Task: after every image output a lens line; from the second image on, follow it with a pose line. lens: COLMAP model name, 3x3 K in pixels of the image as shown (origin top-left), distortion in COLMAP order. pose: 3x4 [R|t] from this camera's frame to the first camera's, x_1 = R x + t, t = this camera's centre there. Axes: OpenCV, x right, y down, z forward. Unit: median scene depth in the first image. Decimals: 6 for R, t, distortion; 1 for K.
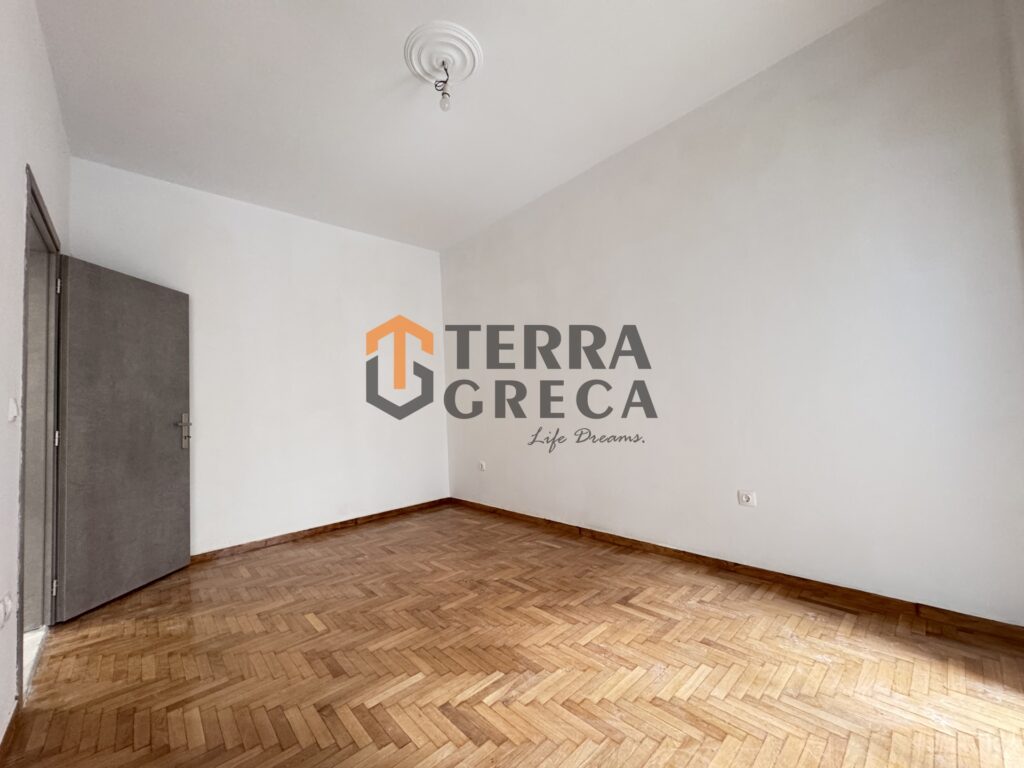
lens RADIAL K [[407.2, 0, 512.5], [0, 407.2, 381.6], [0, 0, 1]] dist [-0.004691, 0.000622]
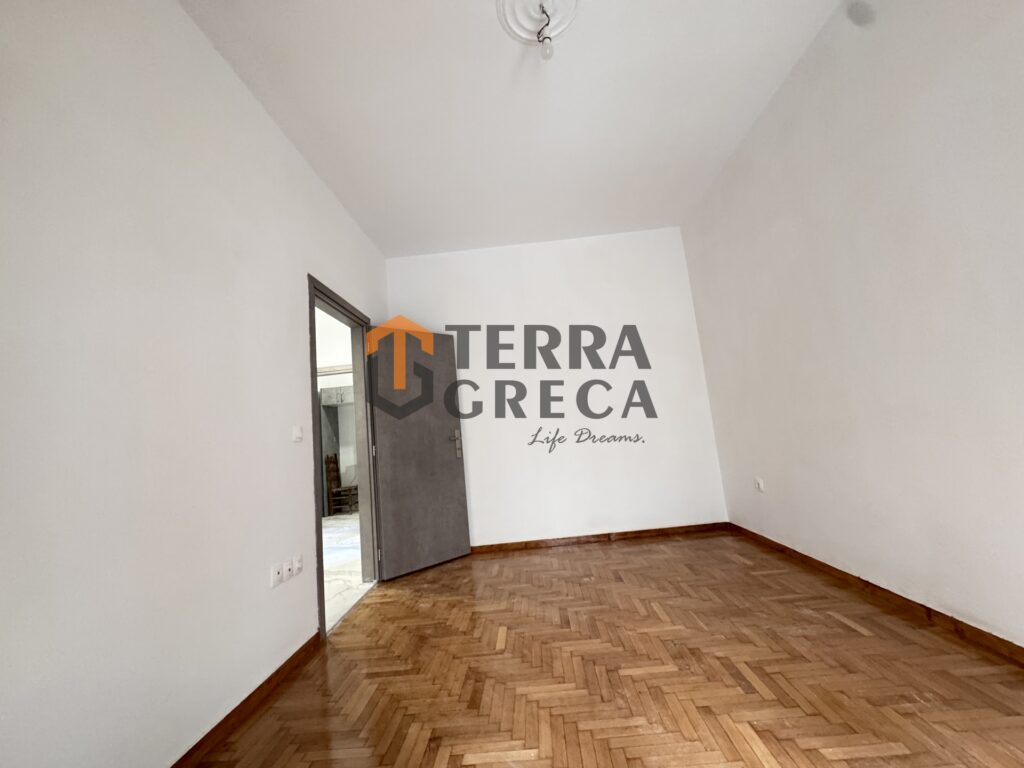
lens RADIAL K [[407.2, 0, 513.8], [0, 407.2, 380.9], [0, 0, 1]] dist [-0.004691, 0.000622]
pose [[0.703989, -0.120144, -0.699975, 0.256607], [0.105985, 0.992323, -0.063729, 0.035156], [0.702258, -0.029322, 0.711319, 0.290438]]
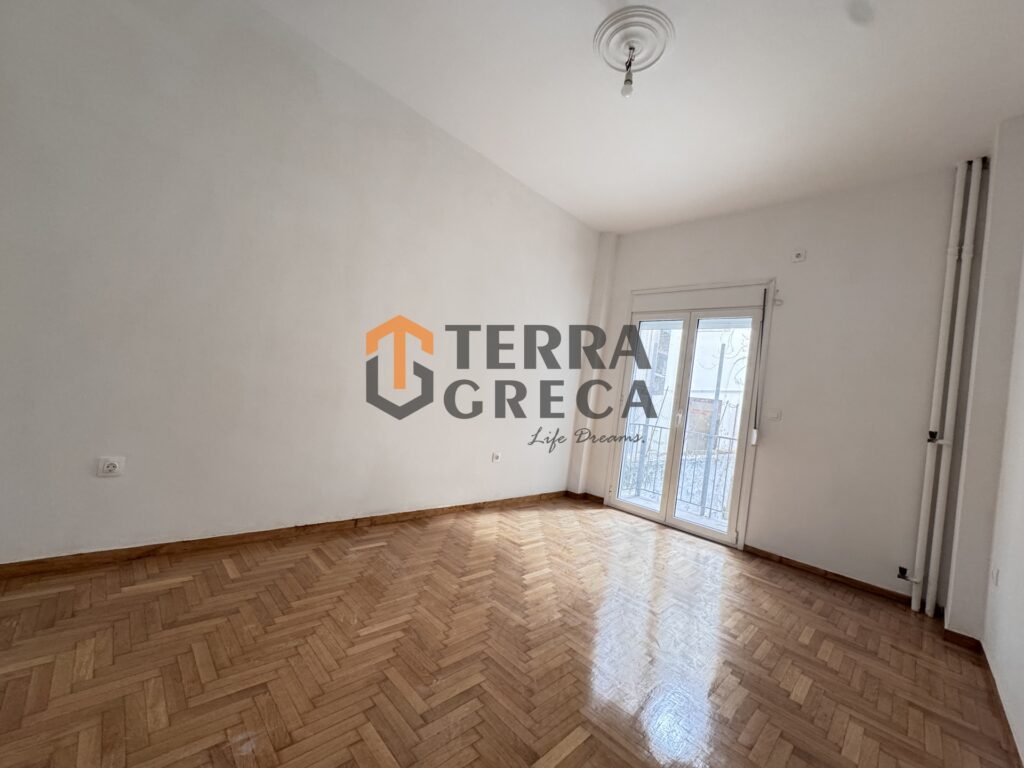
lens RADIAL K [[407.2, 0, 513.8], [0, 407.2, 381.0], [0, 0, 1]] dist [-0.004691, 0.000622]
pose [[-0.048583, 0.071758, 0.996238, -0.940225], [-0.185373, 0.979440, -0.079588, 0.115897], [-0.981466, -0.188543, -0.034282, 1.018369]]
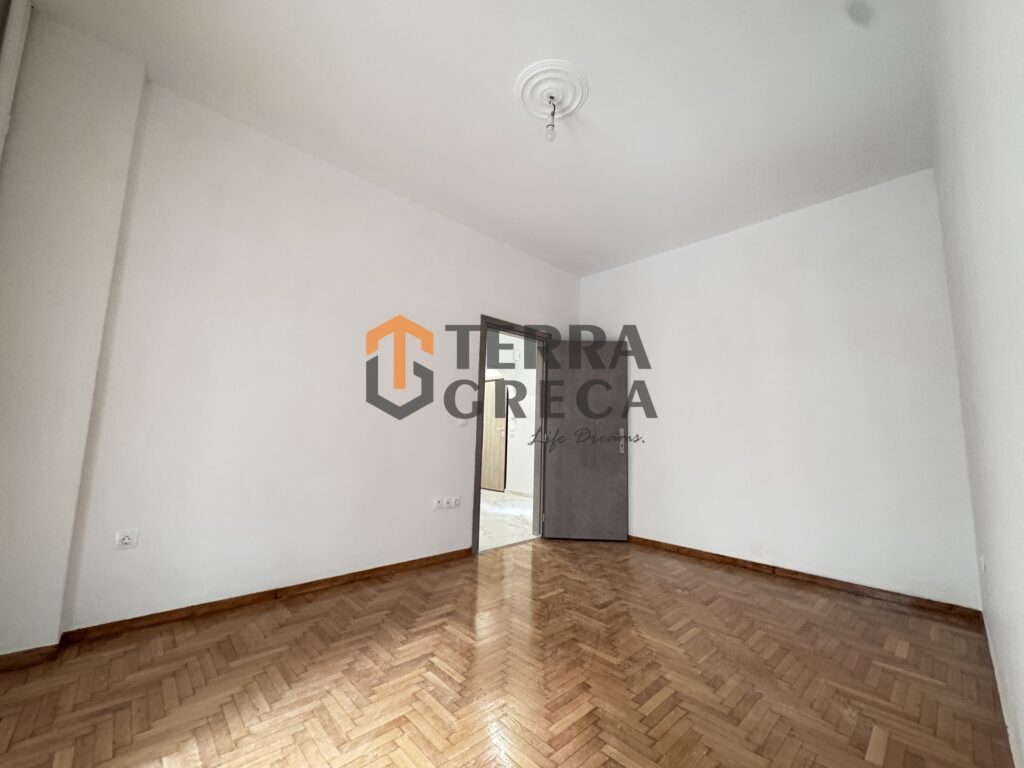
lens RADIAL K [[407.2, 0, 512.1], [0, 407.2, 378.1], [0, 0, 1]] dist [-0.004691, 0.000622]
pose [[0.005830, -0.090100, -0.995916, 0.720936], [0.033627, 0.995387, -0.089855, 0.026238], [0.999417, -0.032966, 0.008833, 0.760679]]
